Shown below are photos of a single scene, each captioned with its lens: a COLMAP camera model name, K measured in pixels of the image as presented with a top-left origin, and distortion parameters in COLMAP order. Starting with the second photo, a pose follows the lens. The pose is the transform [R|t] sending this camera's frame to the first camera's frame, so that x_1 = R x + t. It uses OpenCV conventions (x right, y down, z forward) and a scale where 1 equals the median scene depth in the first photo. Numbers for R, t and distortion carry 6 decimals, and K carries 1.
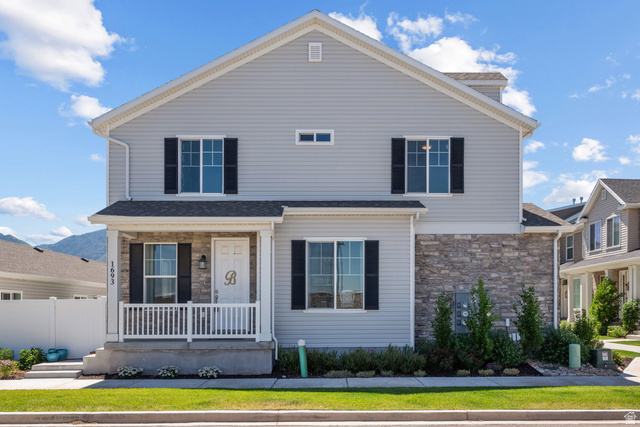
lens RADIAL K [[501.6, 0, 320.2], [0, 501.6, 213.1], [0, 0, 1]] dist [0.000204, 0.001432]
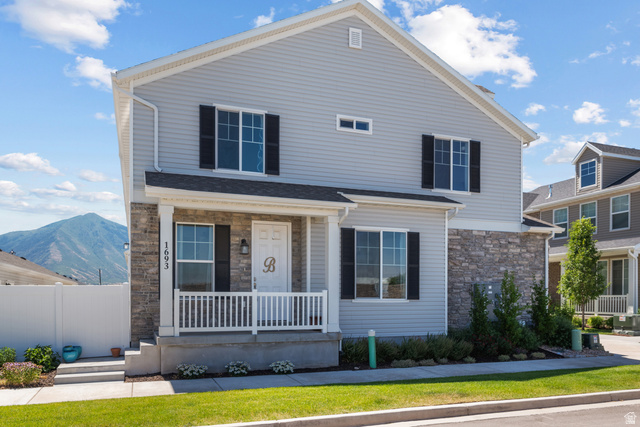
lens RADIAL K [[480.9, 0, 320.3], [0, 480.9, 213.5], [0, 0, 1]] dist [-0.001149, 0.001459]
pose [[0.944259, 0.061505, 0.323407, -0.393433], [-0.065976, 0.997817, 0.002870, 0.026415], [-0.322524, -0.024047, 0.946256, 0.132698]]
